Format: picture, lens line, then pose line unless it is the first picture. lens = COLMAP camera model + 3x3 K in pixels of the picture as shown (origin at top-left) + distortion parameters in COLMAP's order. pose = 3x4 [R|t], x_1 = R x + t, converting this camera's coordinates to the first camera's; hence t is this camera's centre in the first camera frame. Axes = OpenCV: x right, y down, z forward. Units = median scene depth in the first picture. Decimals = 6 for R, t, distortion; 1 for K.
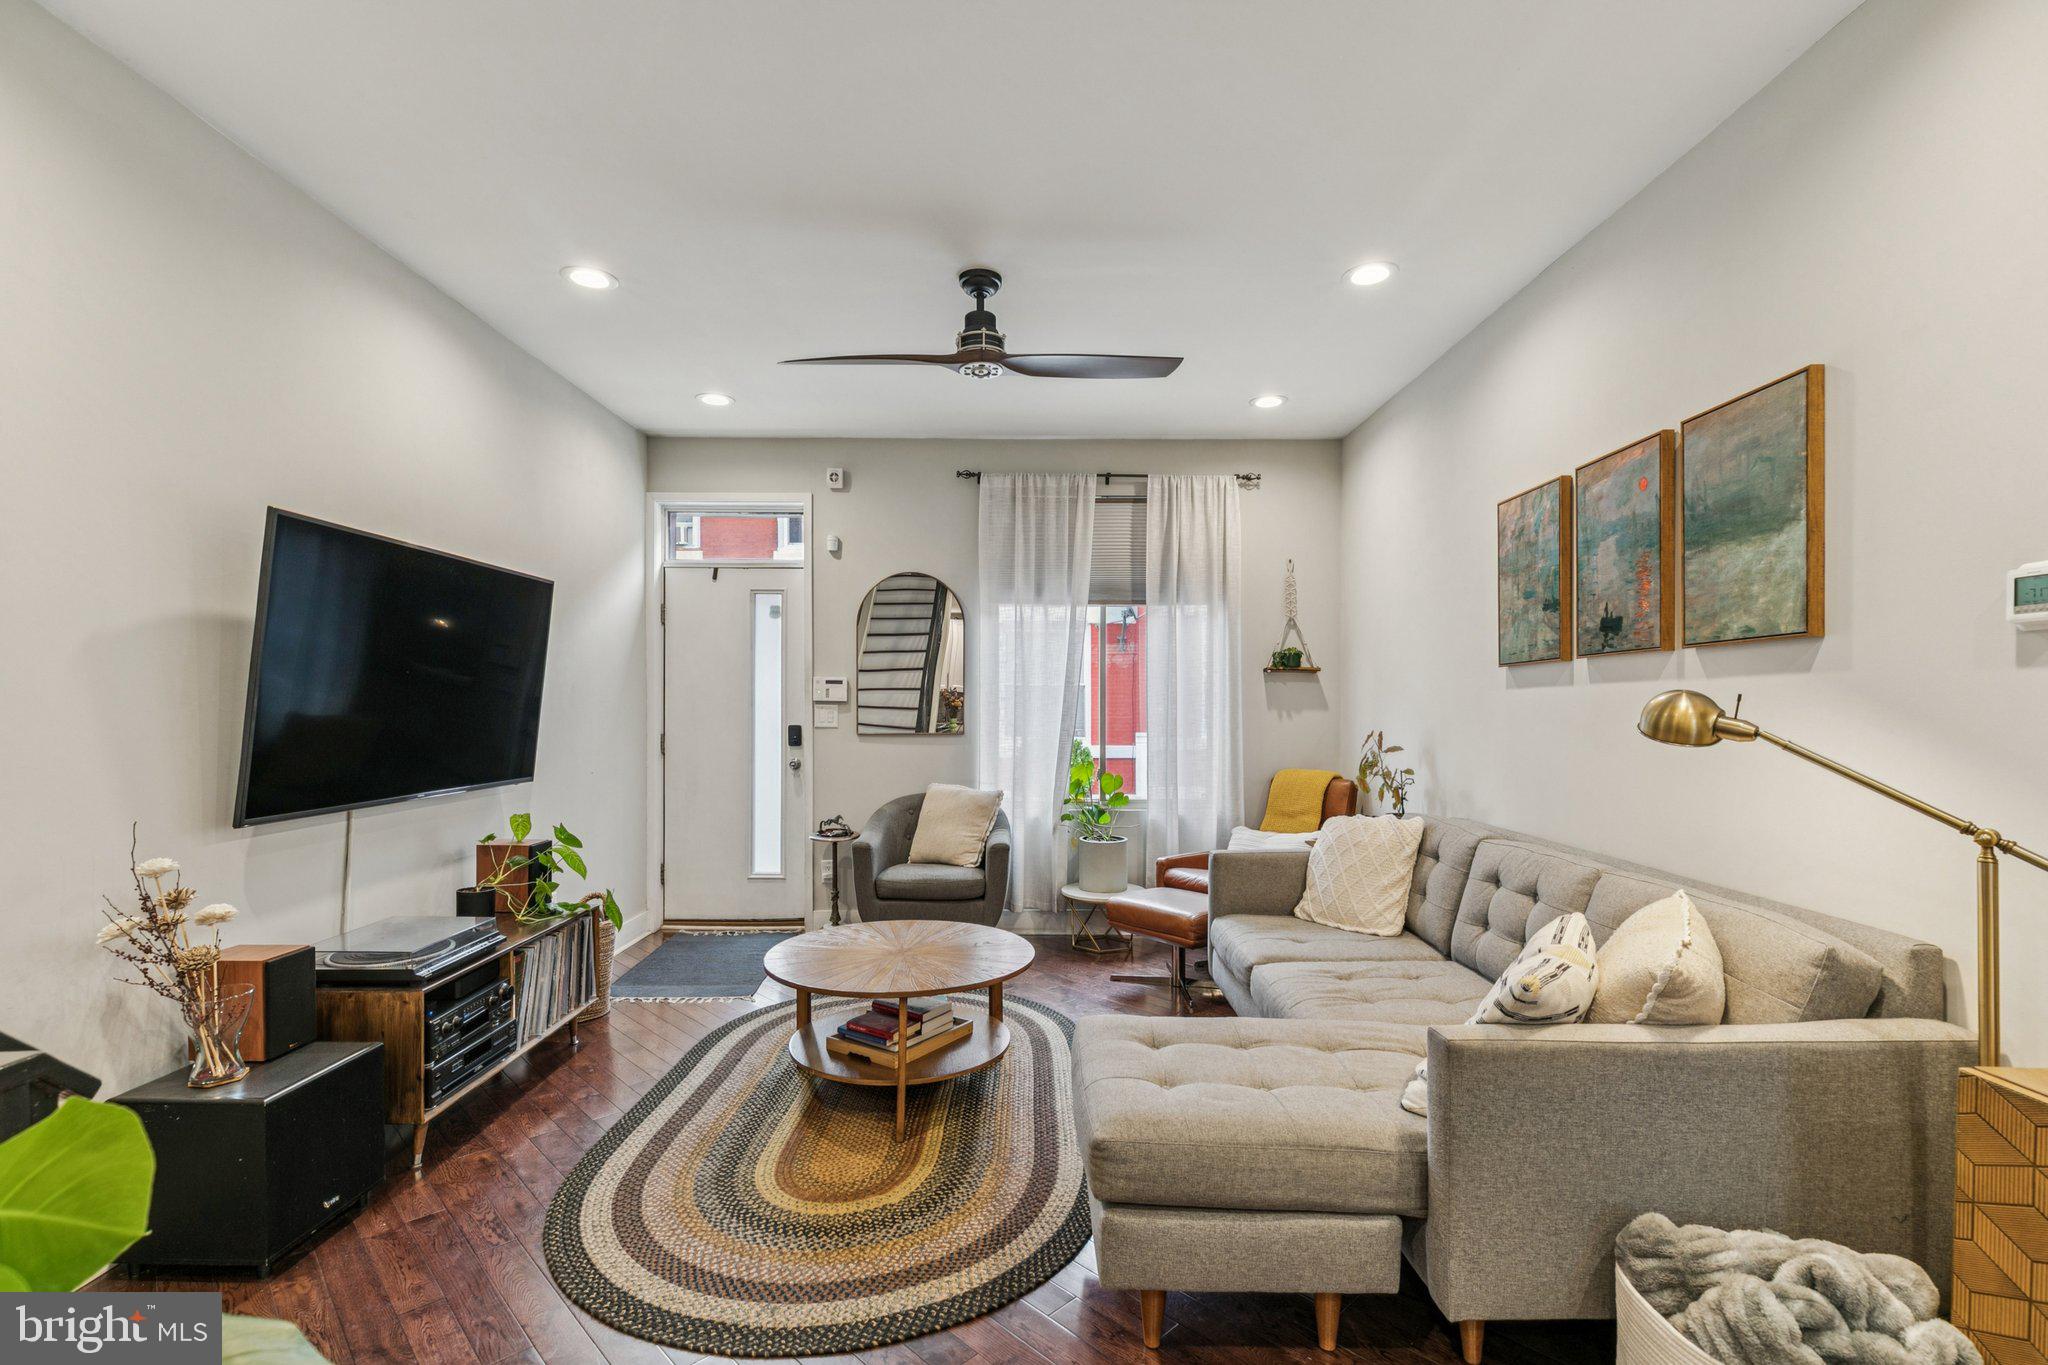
lens RADIAL K [[947.3, 0, 1031.4], [0, 947.3, 706.9], [0, 0, 1]] dist [0.005723, -0.000232]
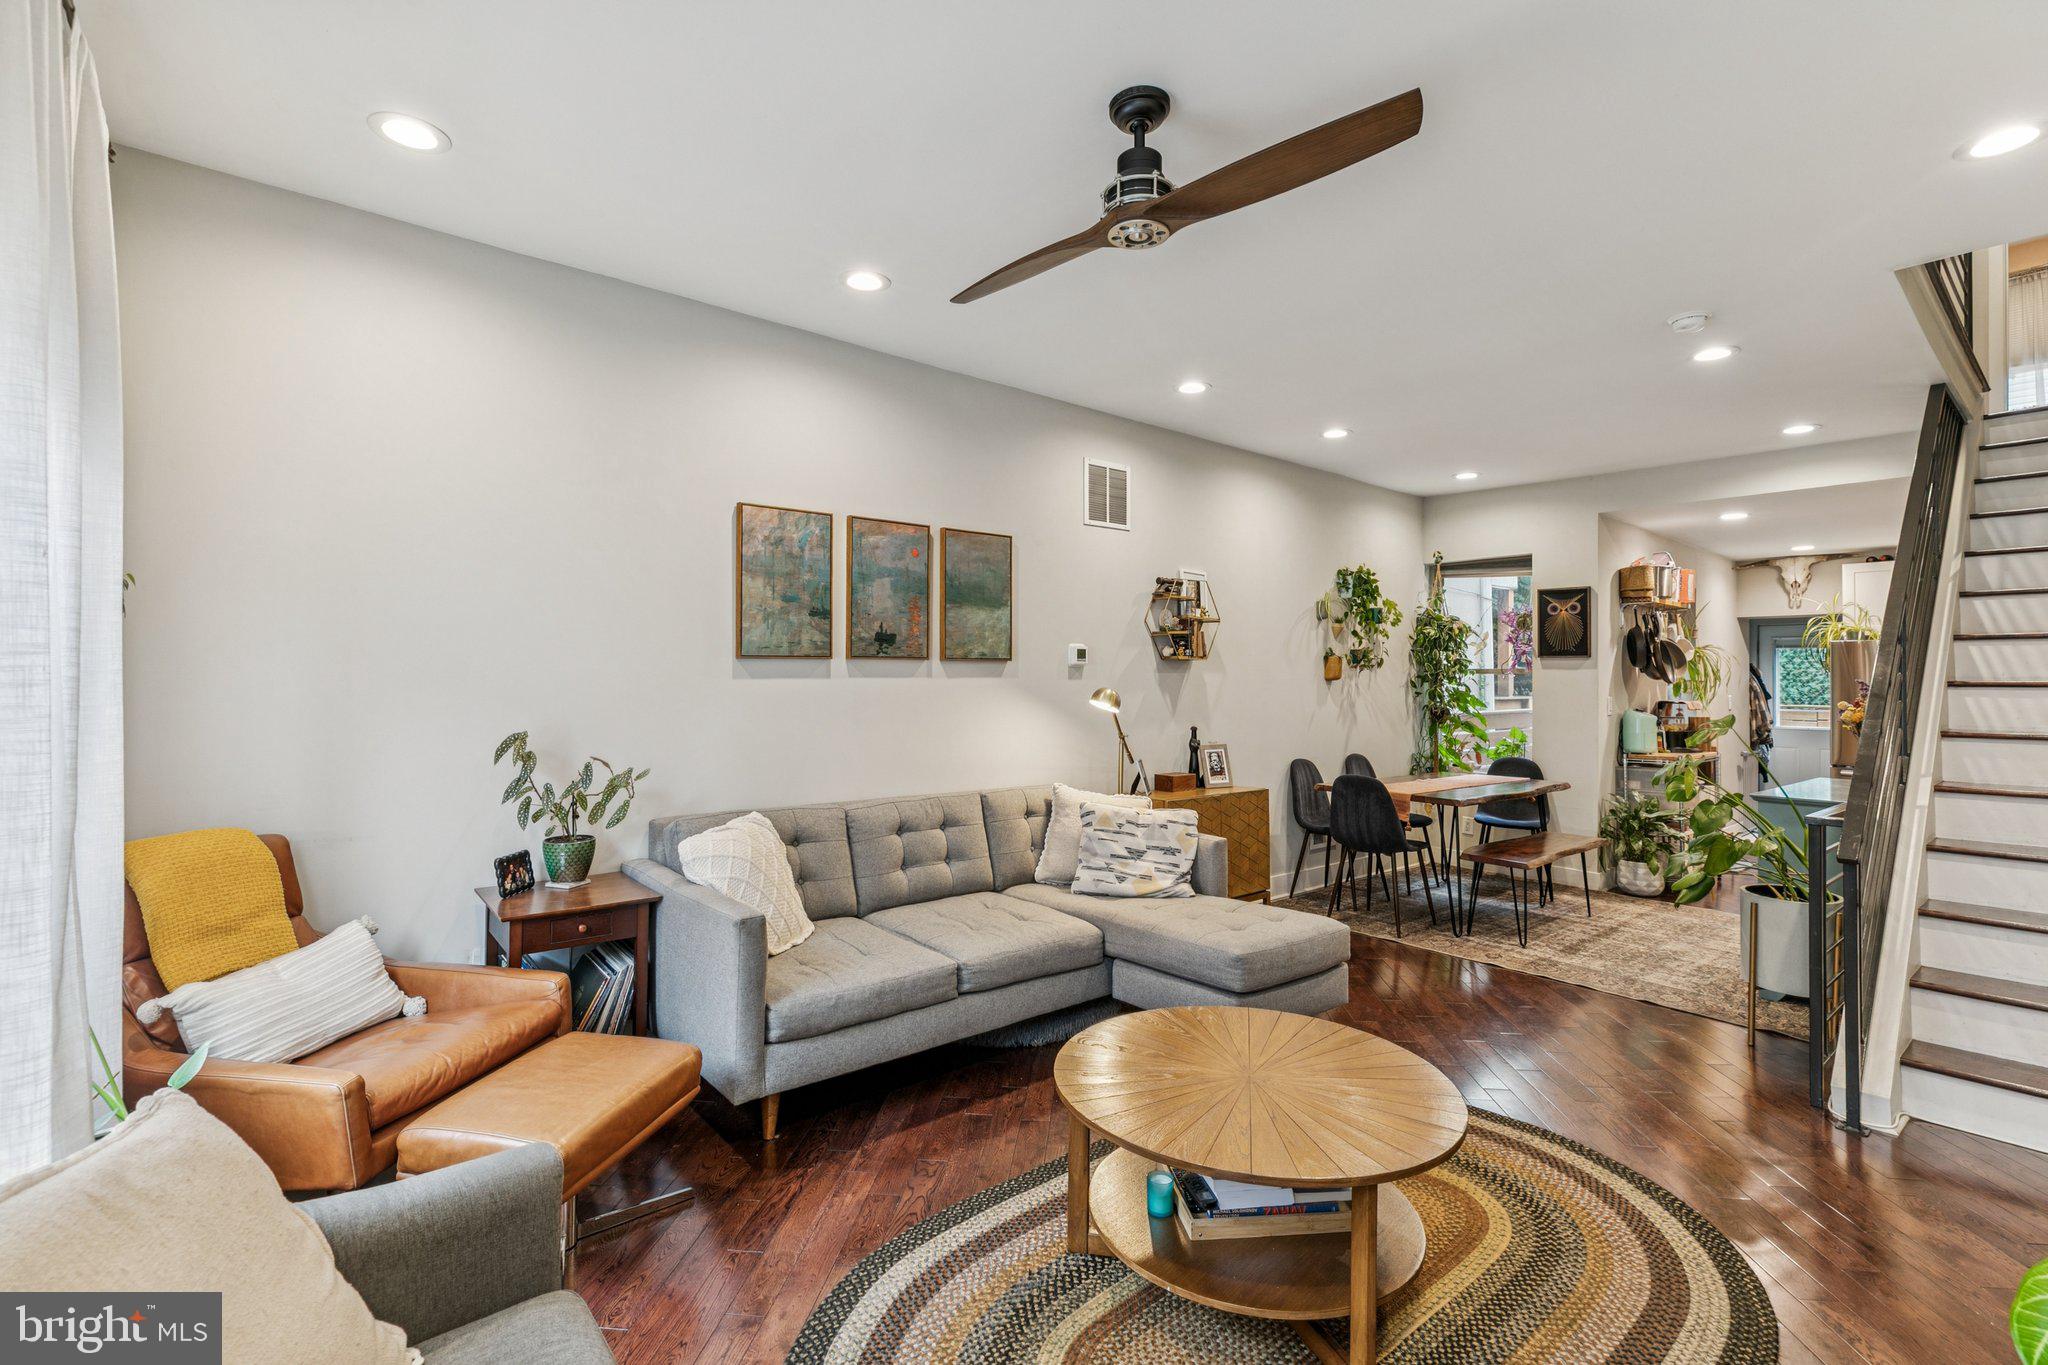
lens RADIAL K [[947.4, 0, 997.5], [0, 947.4, 666.3], [0, 0, 1]] dist [-0.001804, -0.000626]
pose [[-0.632780, 0.002712, 0.774327, -0.495470], [-0.008486, 0.999910, -0.010437, -0.023672], [-0.774285, -0.013175, -0.632700, 1.423381]]
